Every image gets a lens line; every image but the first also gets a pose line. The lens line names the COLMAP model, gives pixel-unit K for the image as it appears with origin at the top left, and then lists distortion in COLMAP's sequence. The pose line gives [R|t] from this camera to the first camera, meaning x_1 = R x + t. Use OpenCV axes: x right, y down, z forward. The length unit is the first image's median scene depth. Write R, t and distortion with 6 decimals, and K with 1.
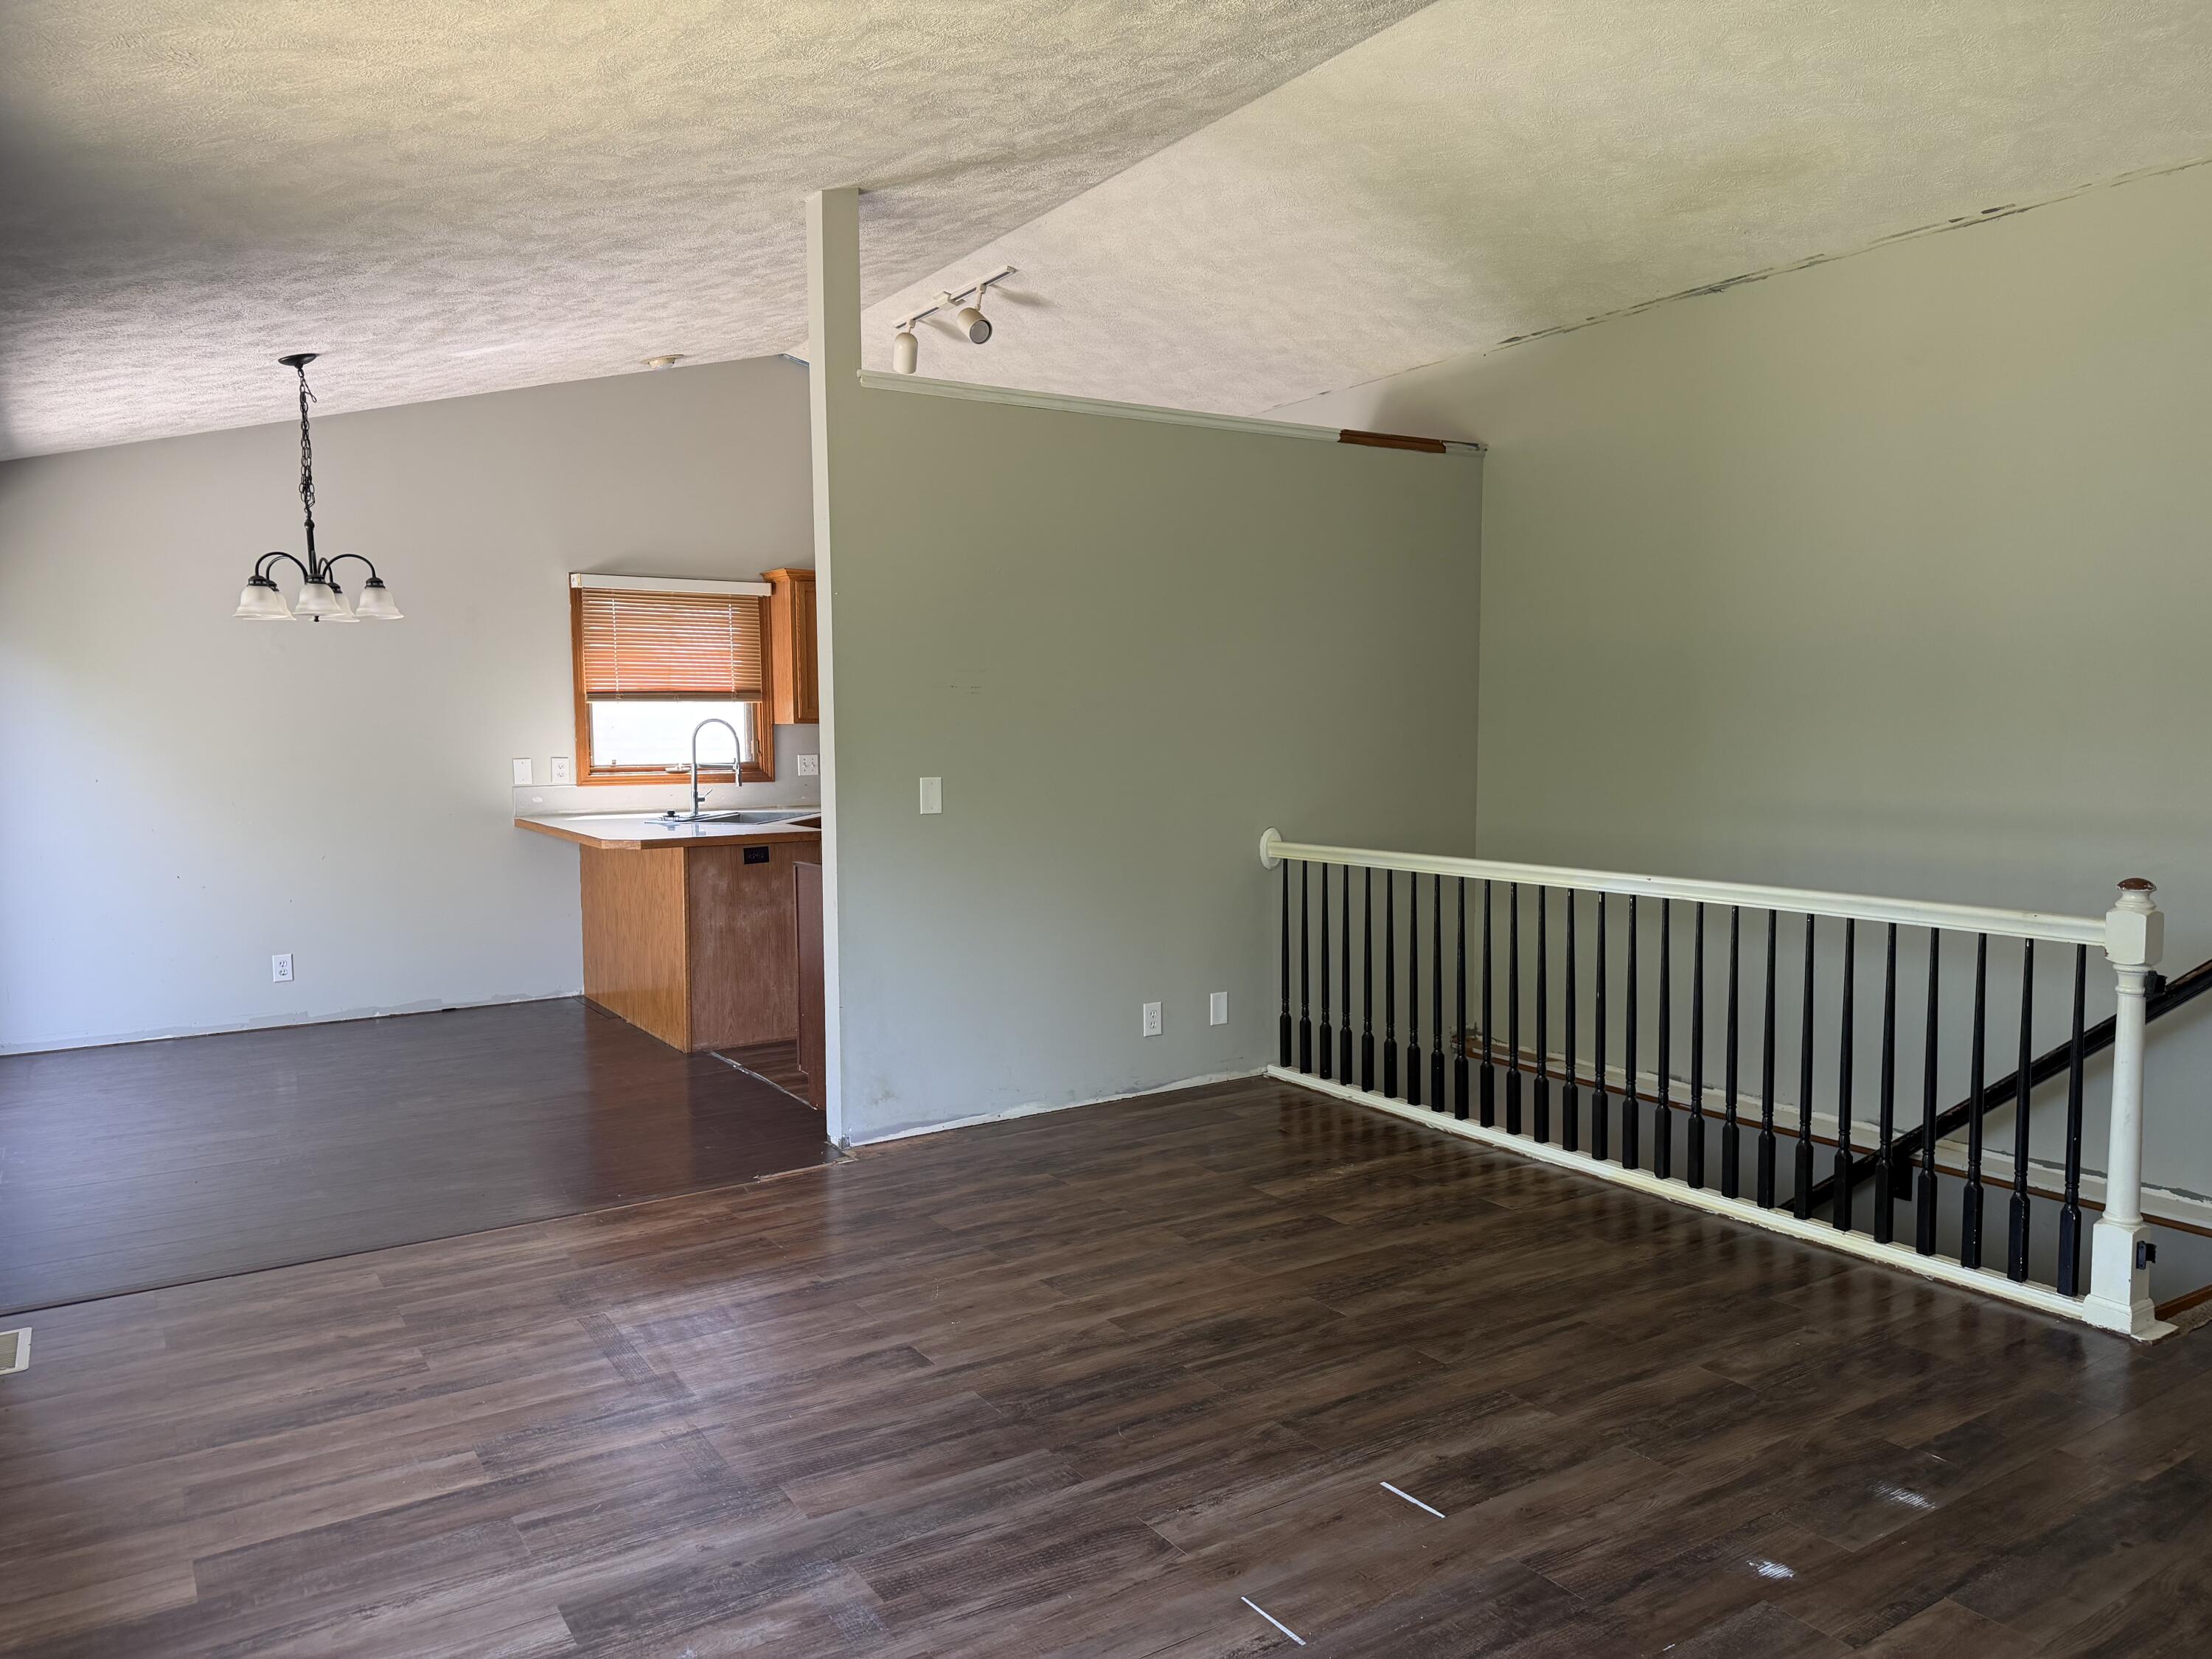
lens RADIAL K [[1545.4, 0, 1107.5], [0, 1545.4, 843.2], [0, 0, 1]] dist [0.085594, -0.134584]
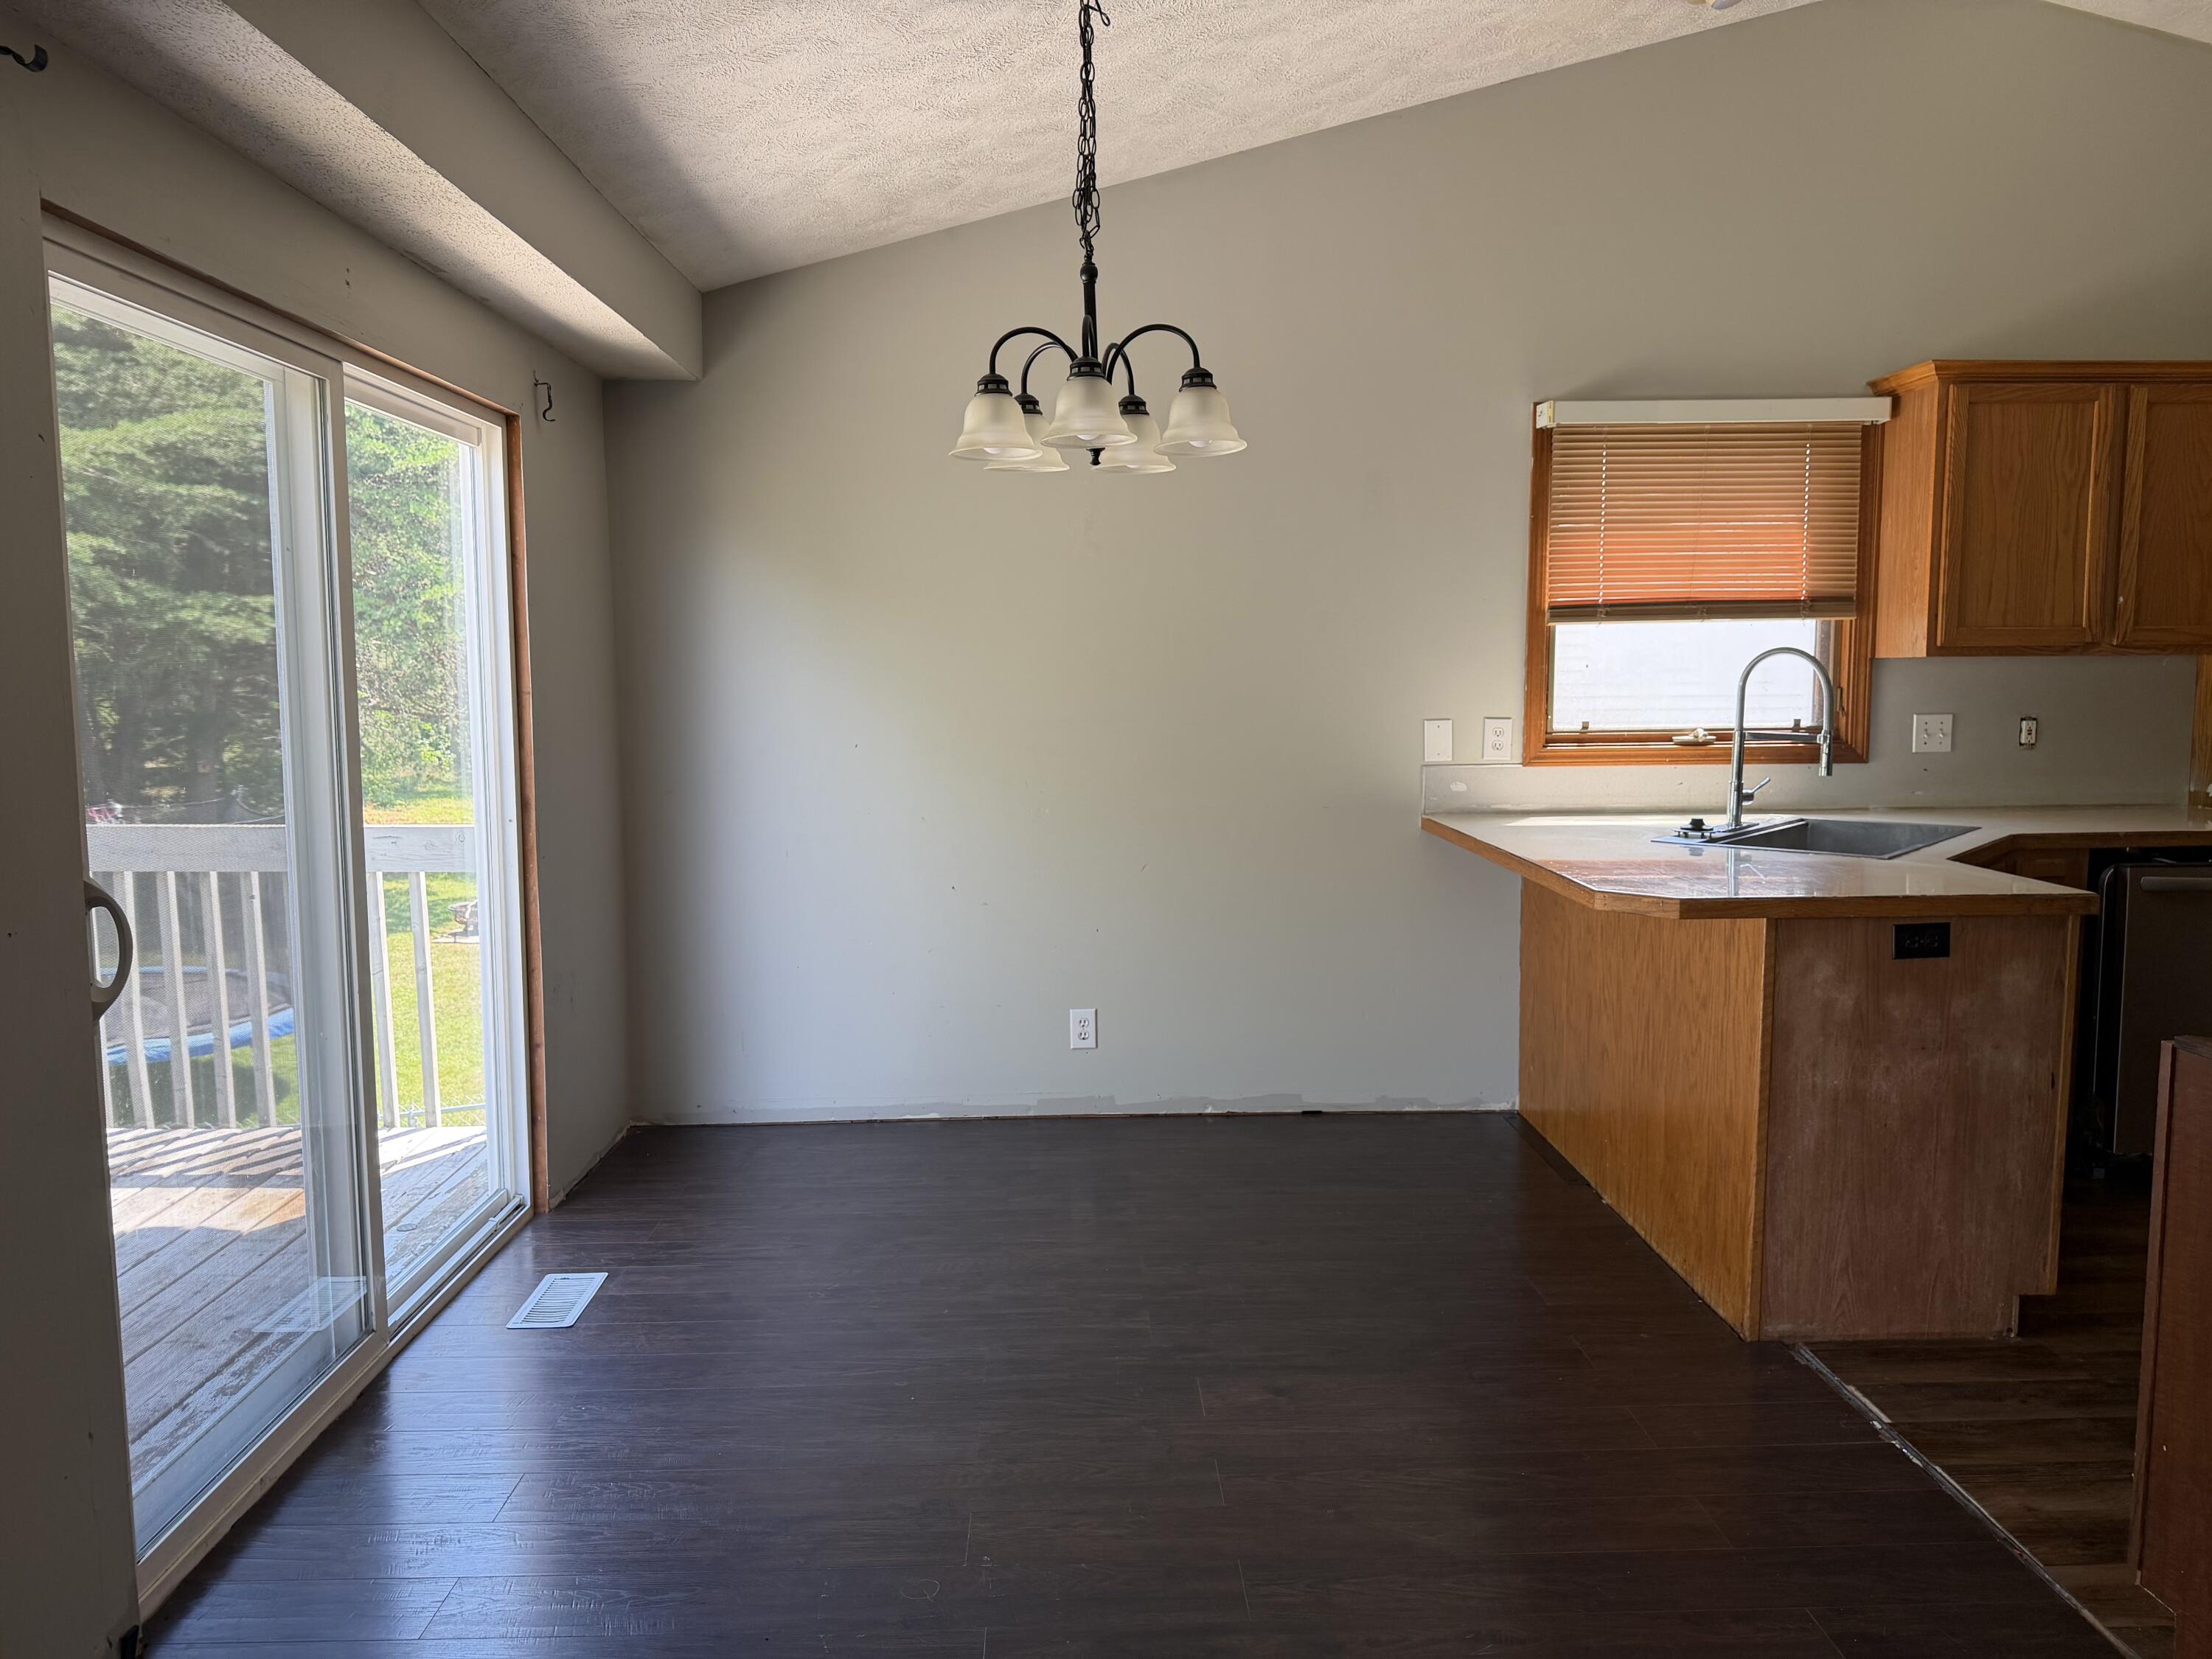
lens RADIAL K [[1557.4, 0, 1106.0], [0, 1557.4, 829.5], [0, 0, 1]] dist [0.059652, -0.075685]
pose [[0.852641, 0.053809, -0.519719, -0.184235], [-0.039016, 0.998463, 0.039366, -0.032987], [0.521038, -0.013287, 0.853430, 0.455331]]
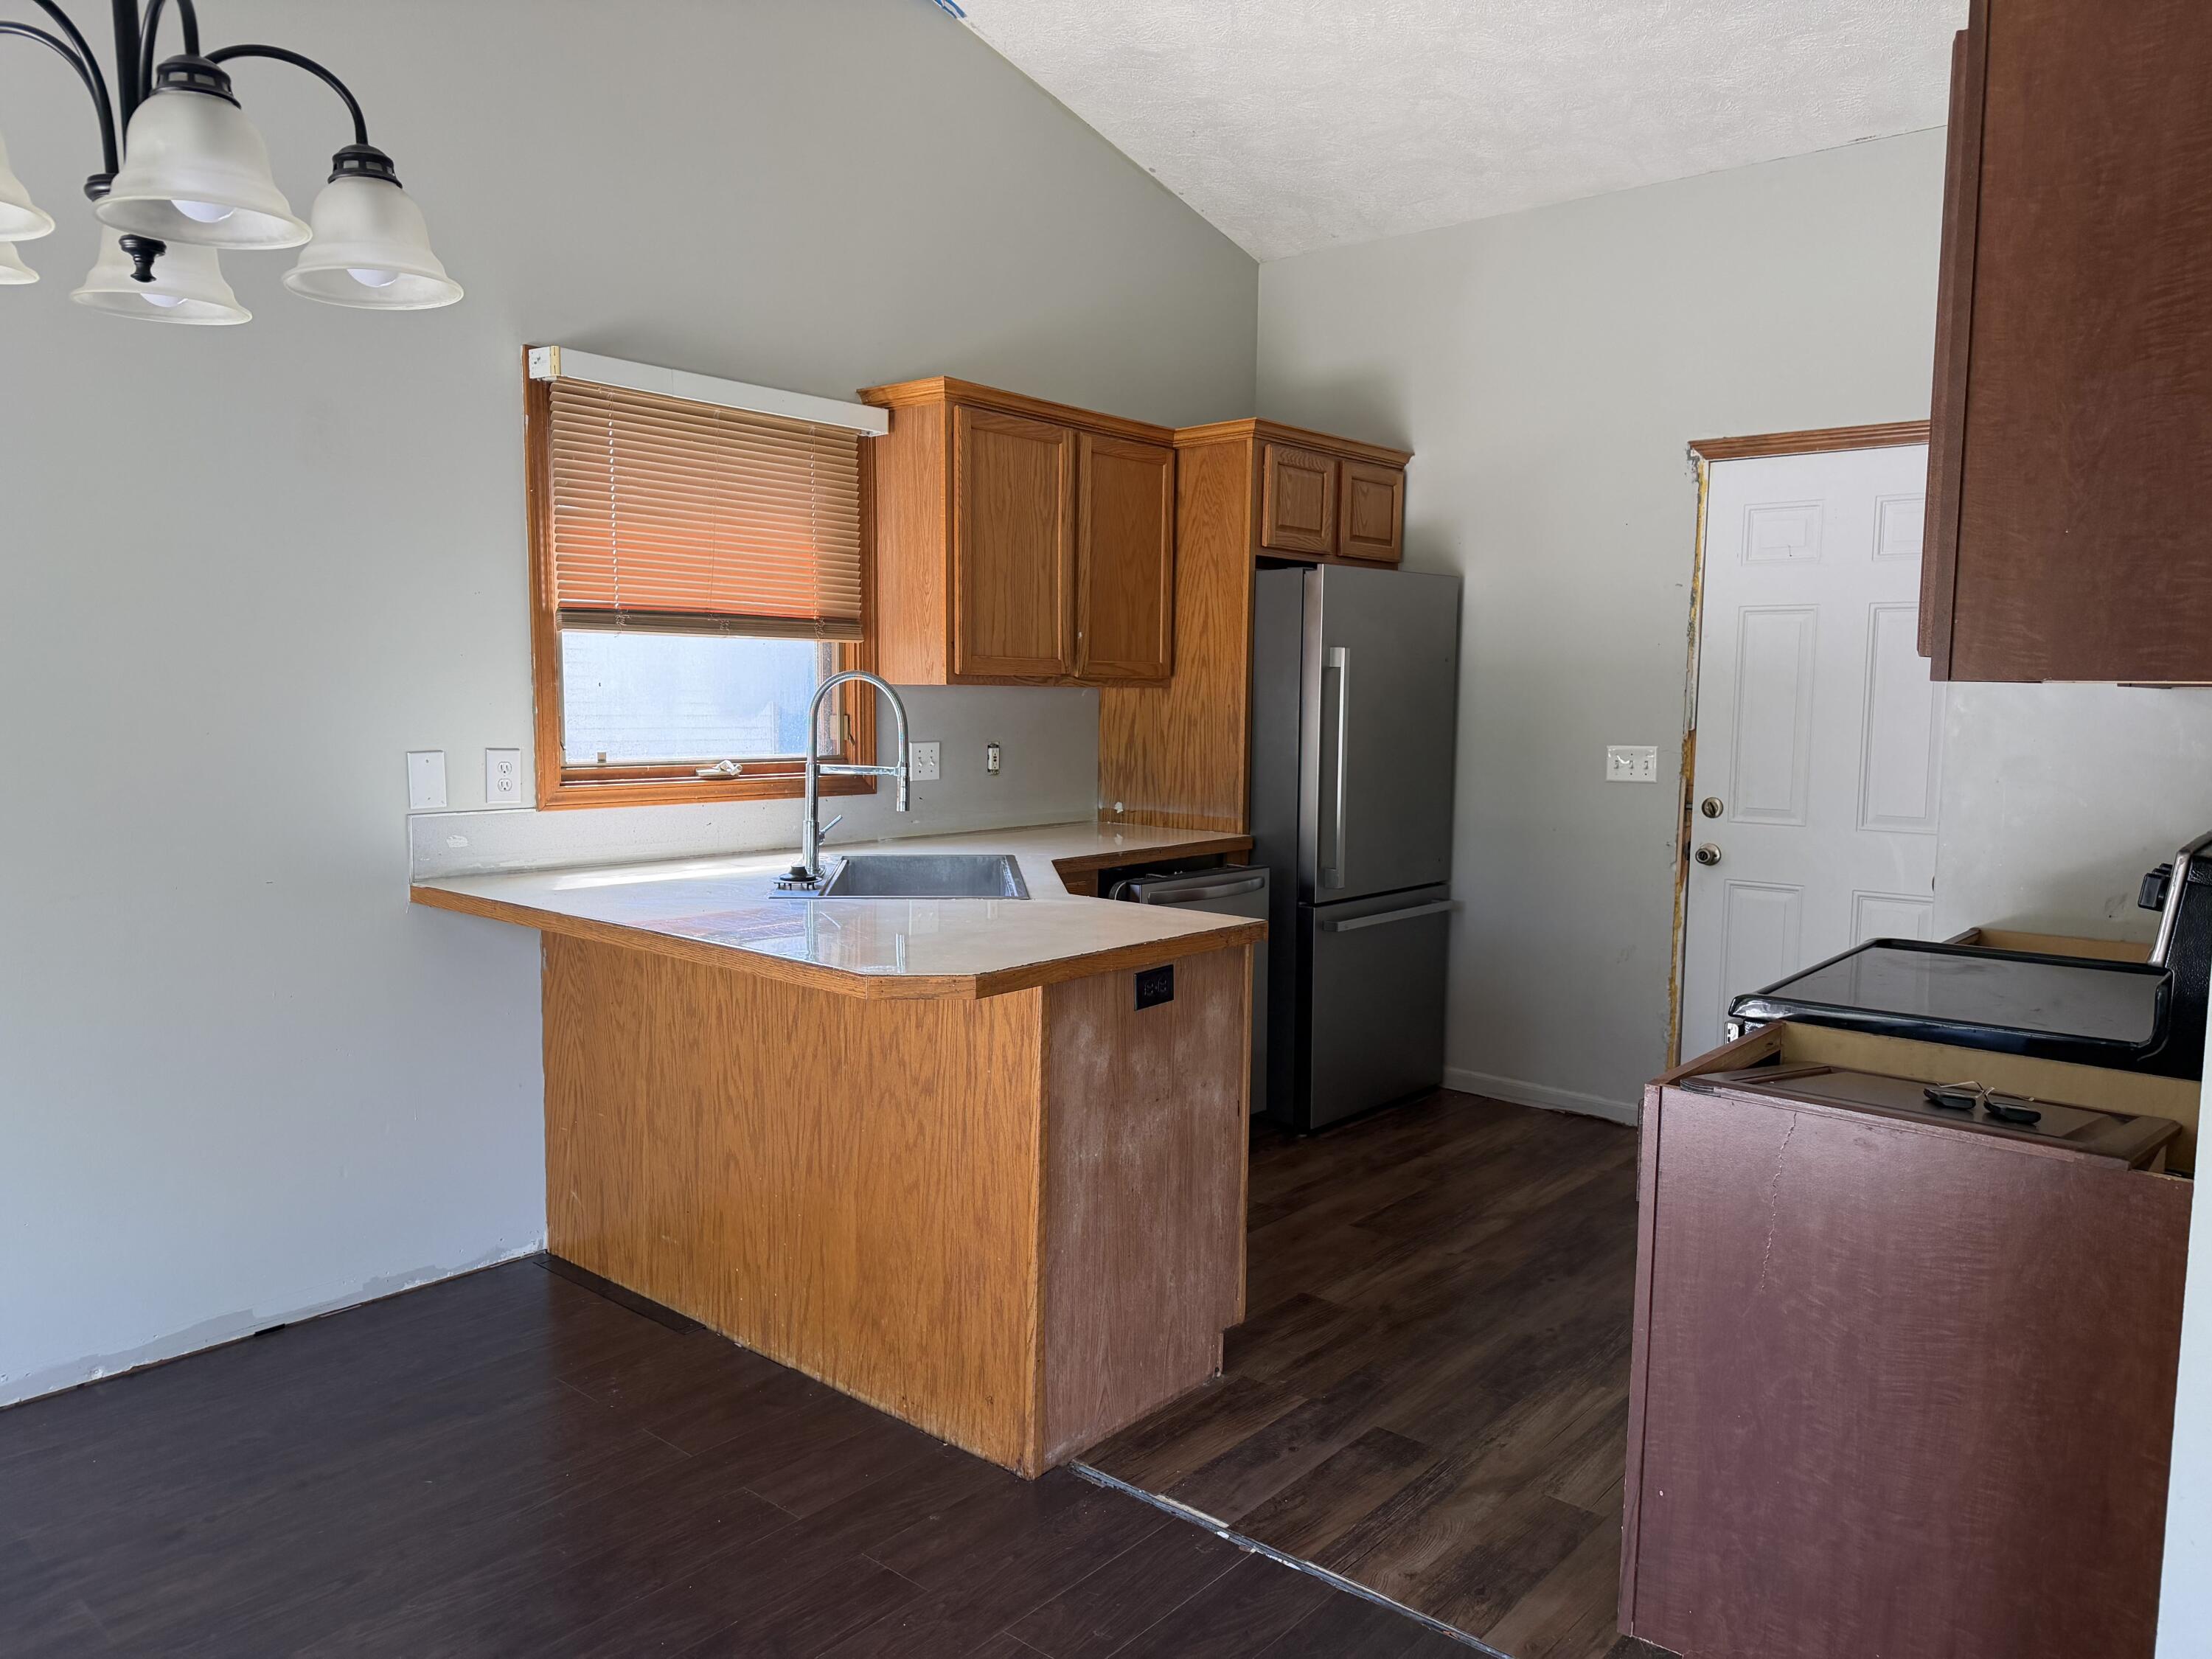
lens RADIAL K [[1542.9, 0, 1101.7], [0, 1542.9, 837.6], [0, 0, 1]] dist [0.110235, -0.137427]
pose [[0.959795, -0.008436, 0.280575, -0.347329], [0.003977, 0.999857, 0.016457, -0.039658], [-0.280673, -0.014680, 0.959691, 0.565584]]
